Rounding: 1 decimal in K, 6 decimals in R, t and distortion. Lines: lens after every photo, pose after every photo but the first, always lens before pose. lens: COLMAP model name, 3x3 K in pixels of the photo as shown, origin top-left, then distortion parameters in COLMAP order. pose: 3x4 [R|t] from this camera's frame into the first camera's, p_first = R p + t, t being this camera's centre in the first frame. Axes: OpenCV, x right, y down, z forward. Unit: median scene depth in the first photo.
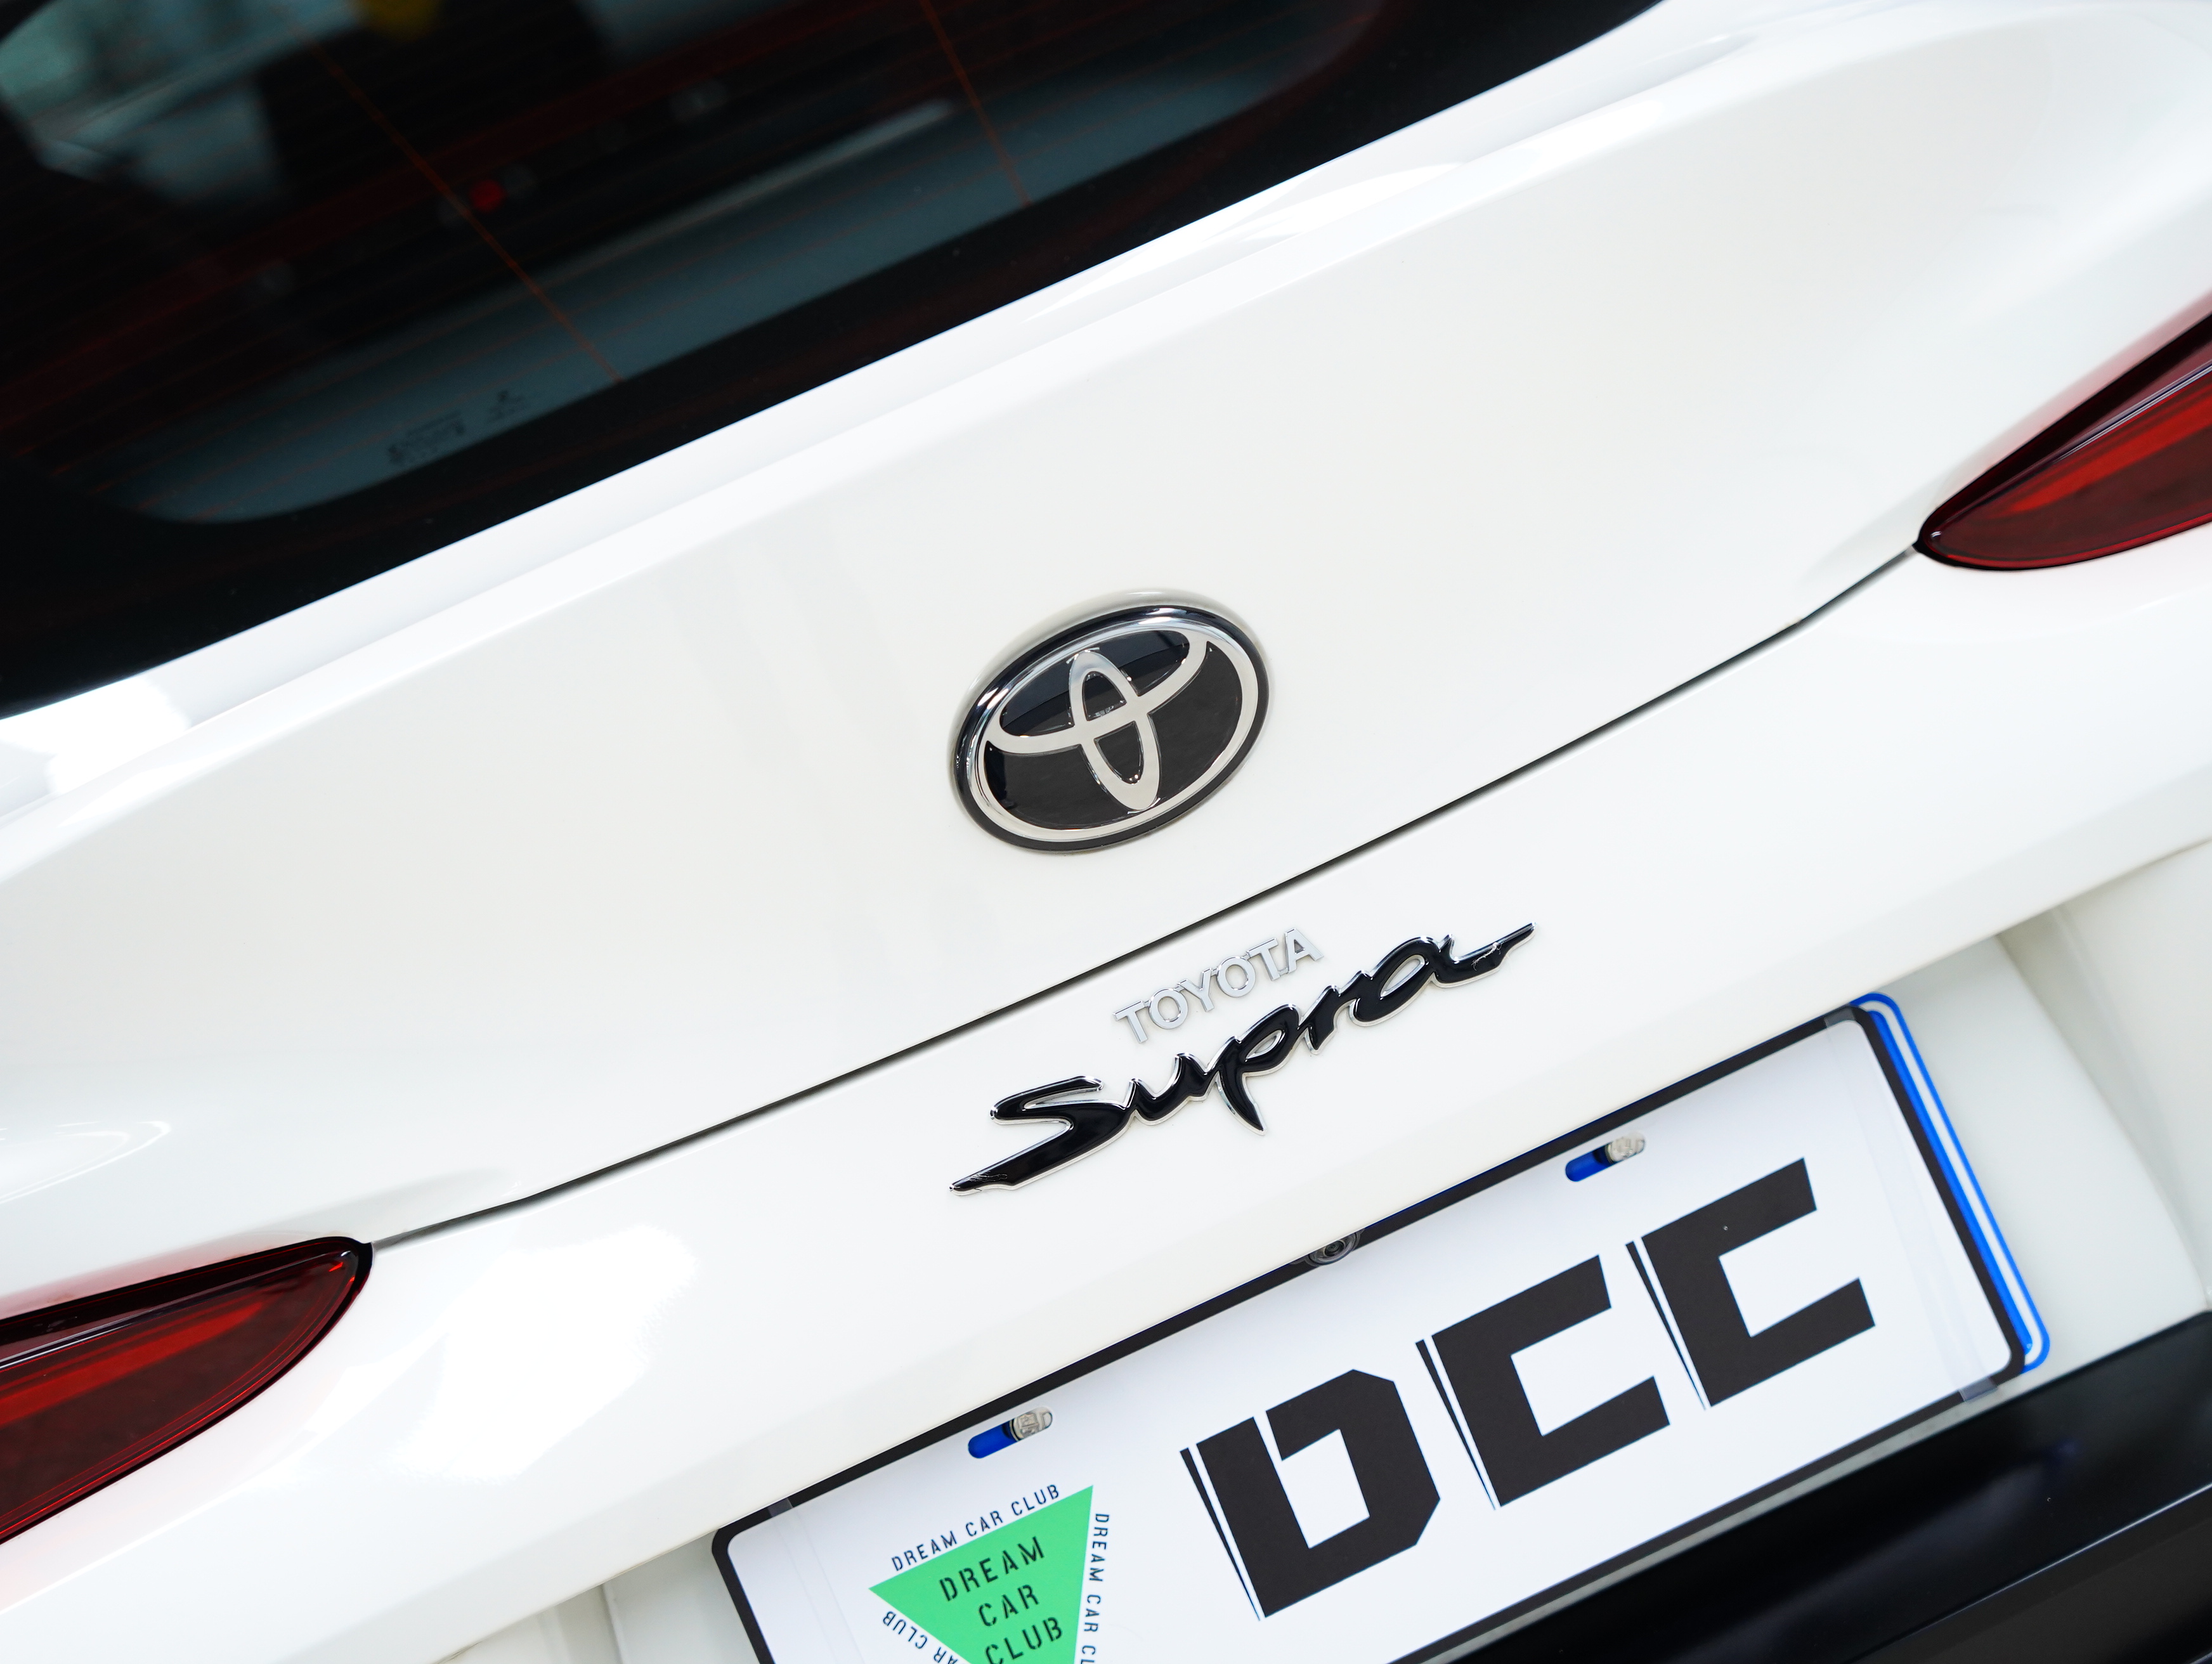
lens RADIAL K [[4840.4, 0, 1107.0], [0, 4840.4, 822.4], [0, 0, 1]] dist [0.484741, 0.000000]
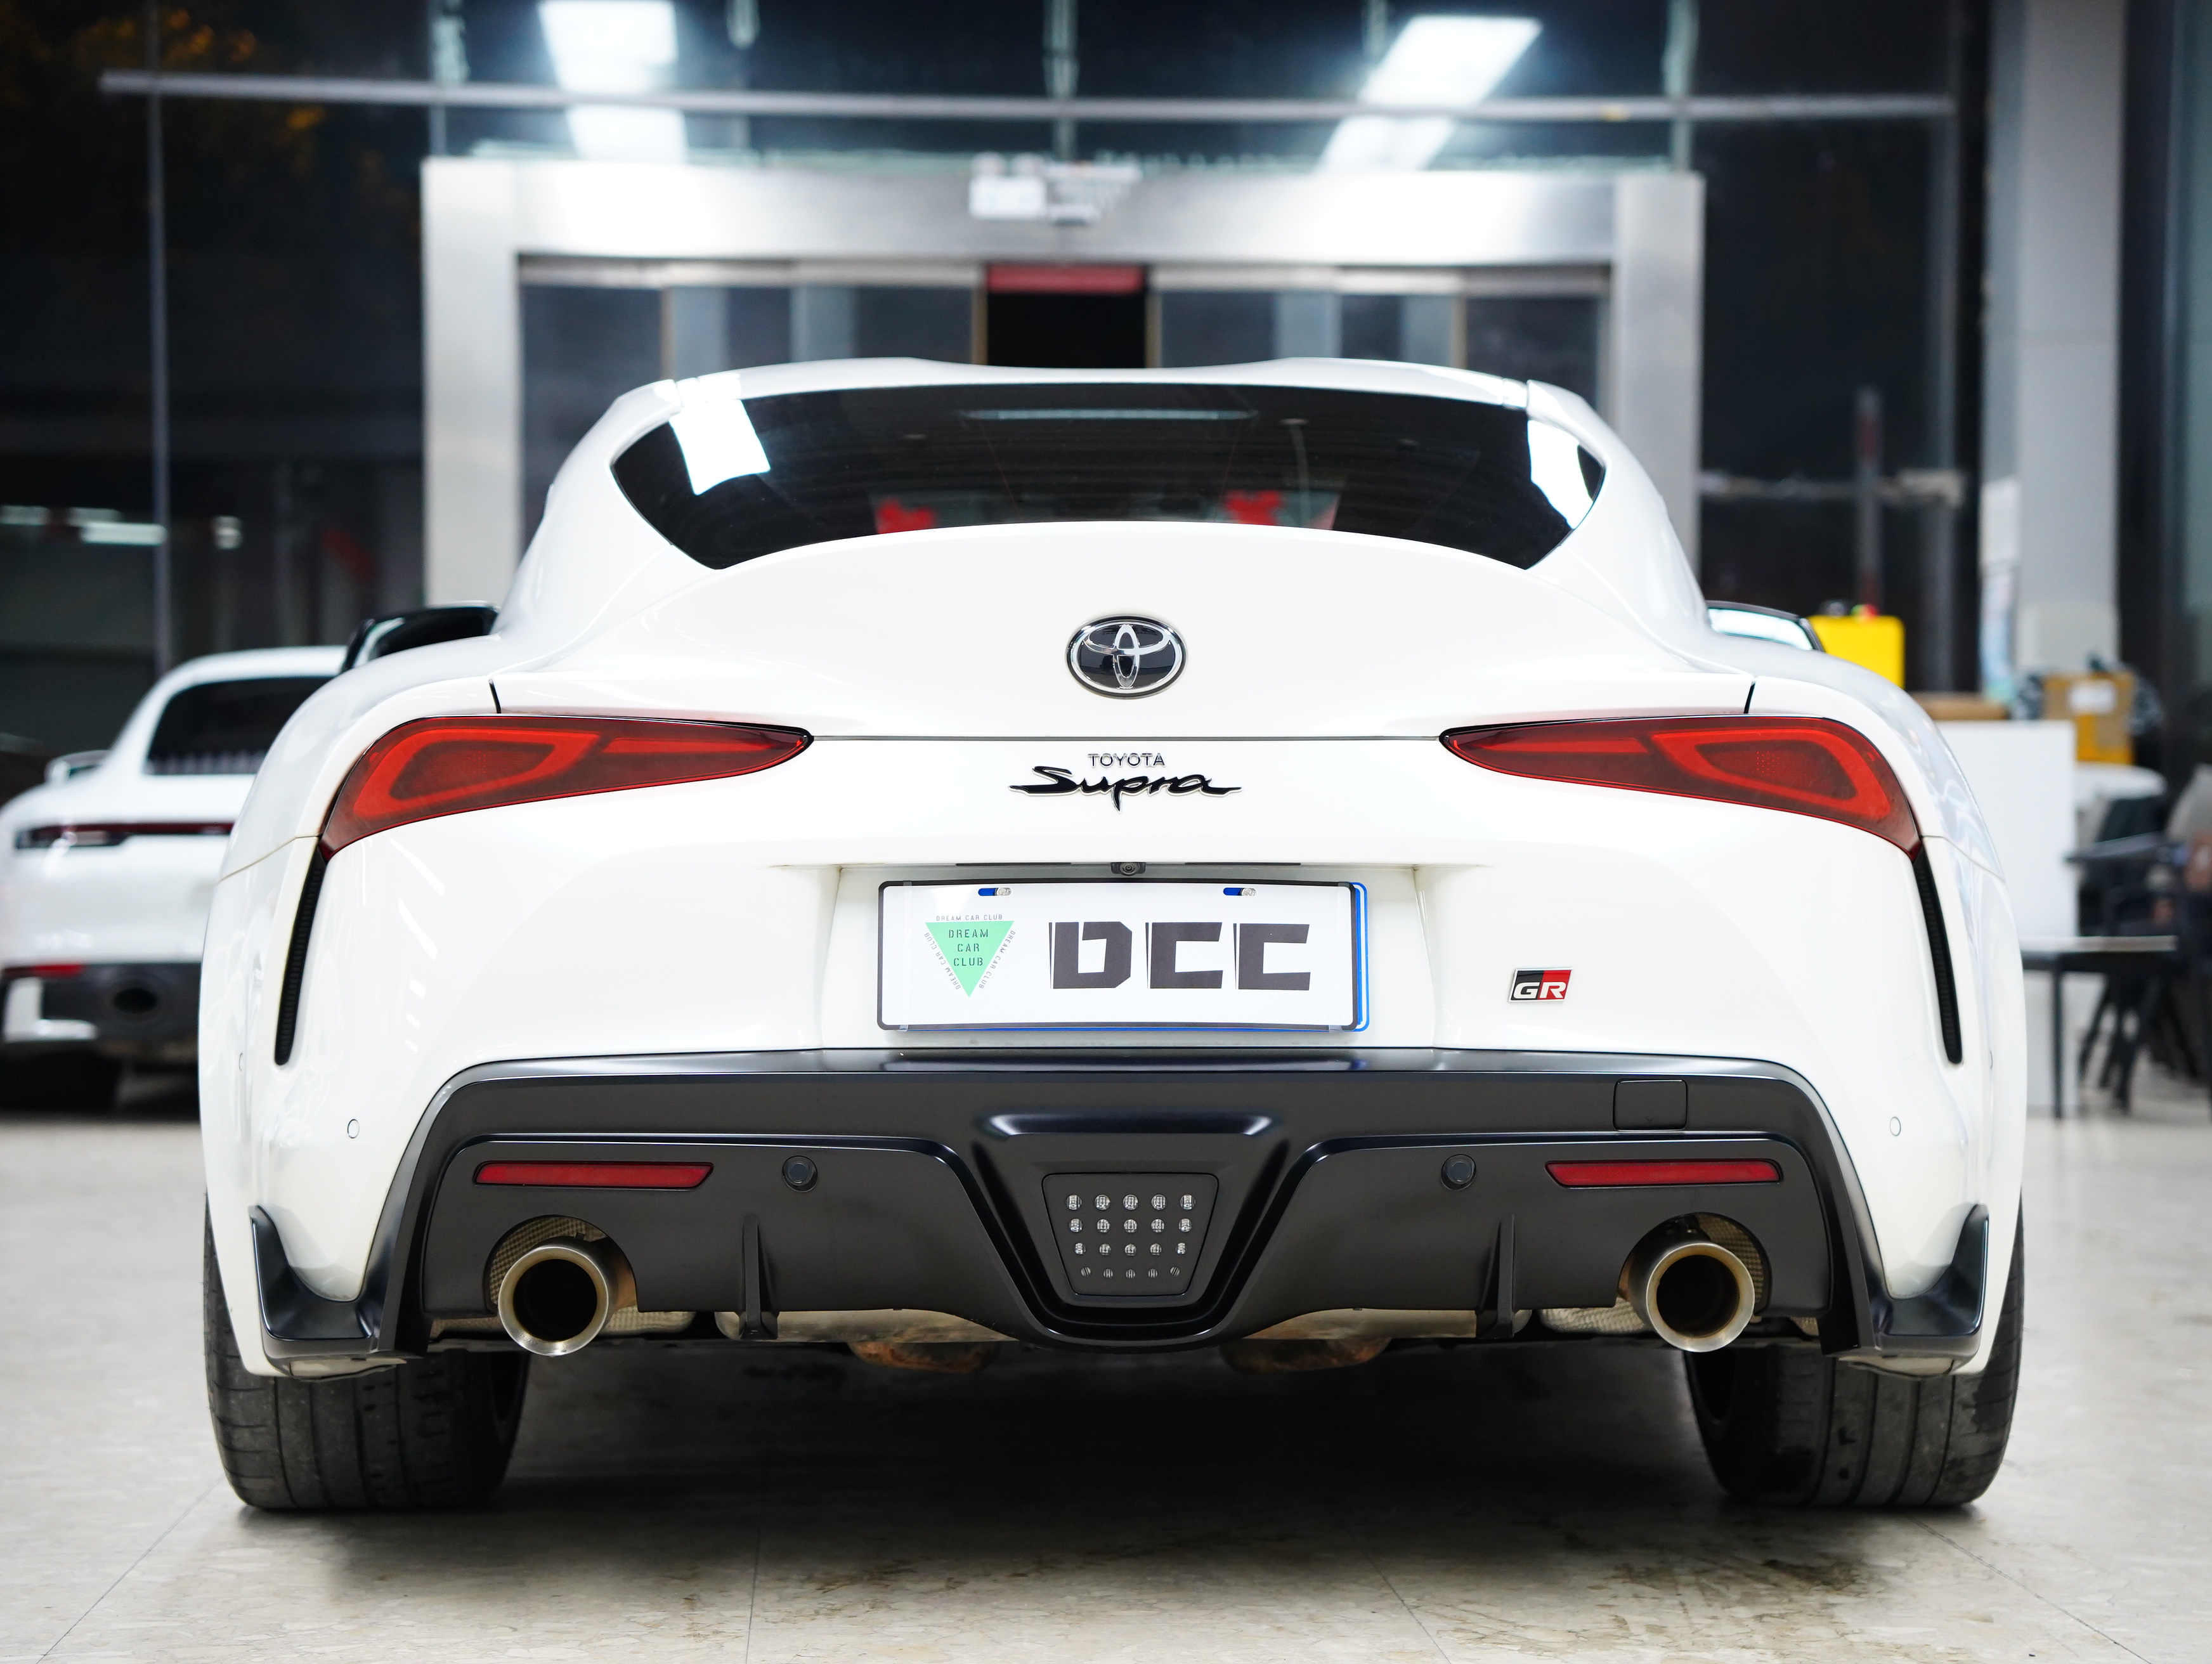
lens RADIAL K [[4840.4, 0, 1102.9], [0, 4840.4, 833.1], [0, 0, 1]] dist [0.484741, 0.000000]
pose [[0.908553, 0.361612, -0.209210, 0.585962], [-0.404930, 0.885451, -0.228052, 0.685329], [0.102779, 0.291912, 0.950907, -1.562754]]
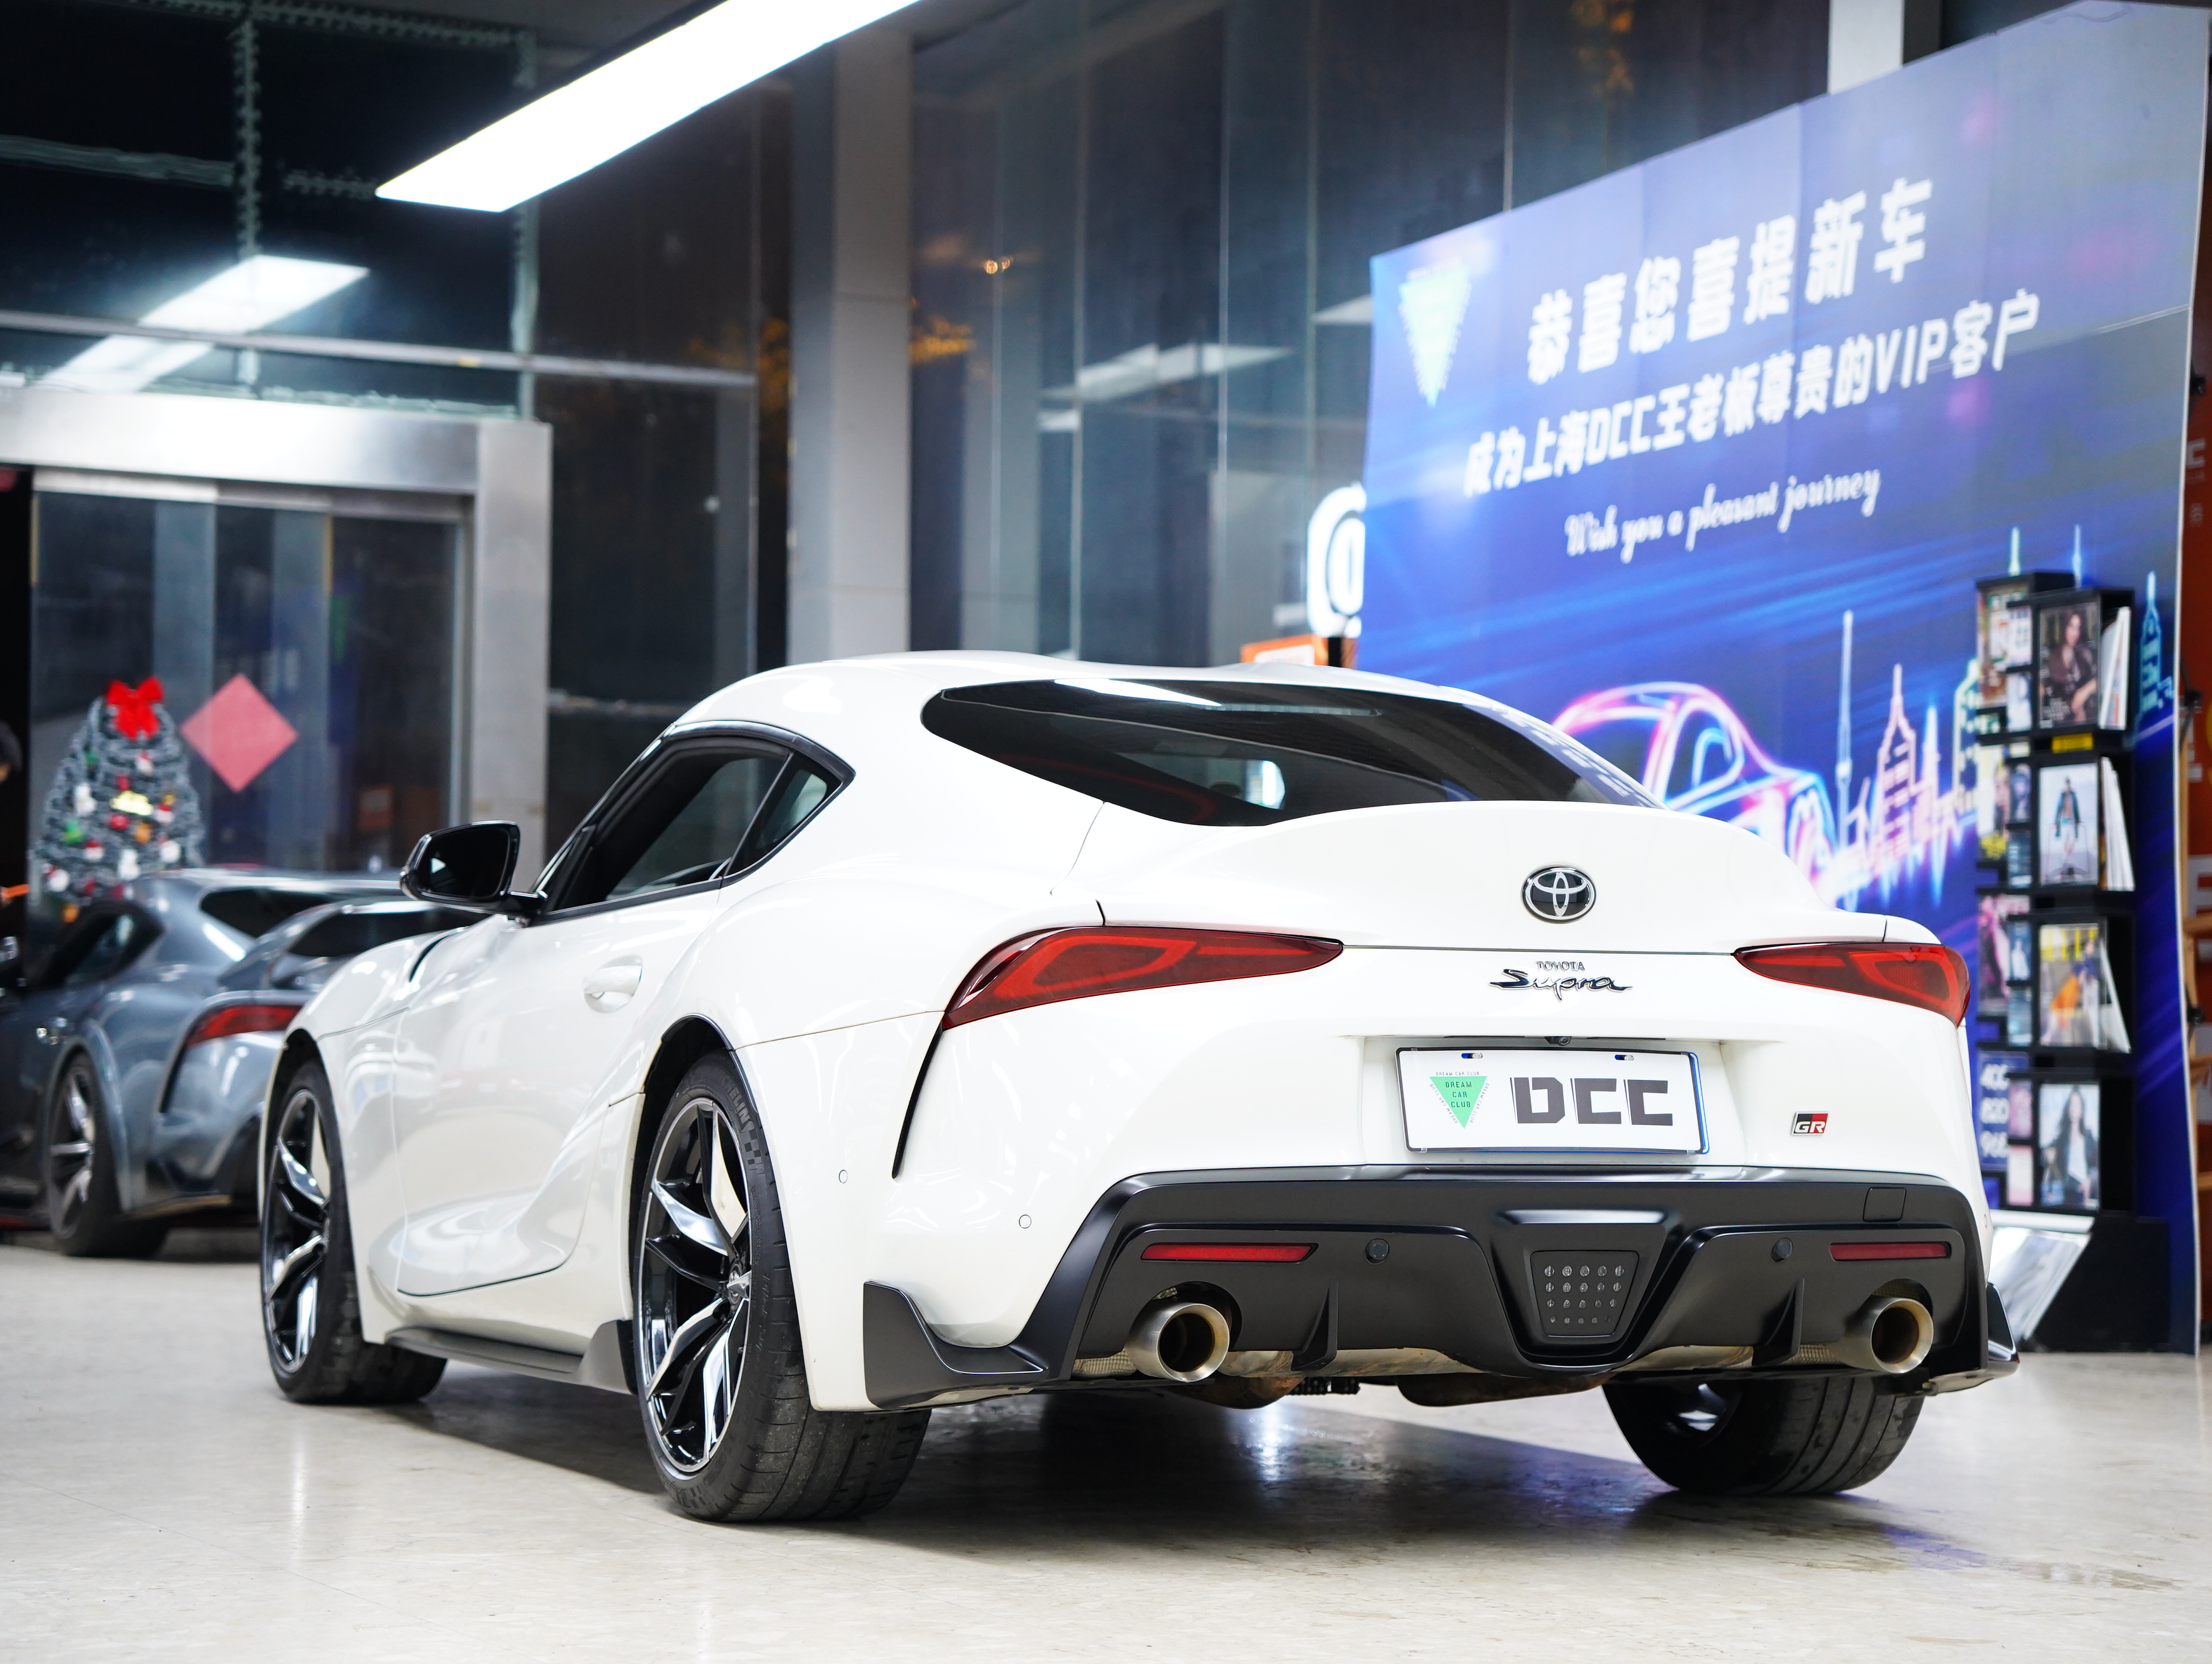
lens RADIAL K [[4840.4, 0, 1112.8], [0, 4840.4, 822.8], [0, 0, 1]] dist [0.484741, 0.000000]
pose [[0.918127, 0.376830, 0.122650, -0.831116], [-0.302787, 0.866731, -0.396356, 1.591908], [-0.255663, 0.326768, 0.909867, -2.526968]]
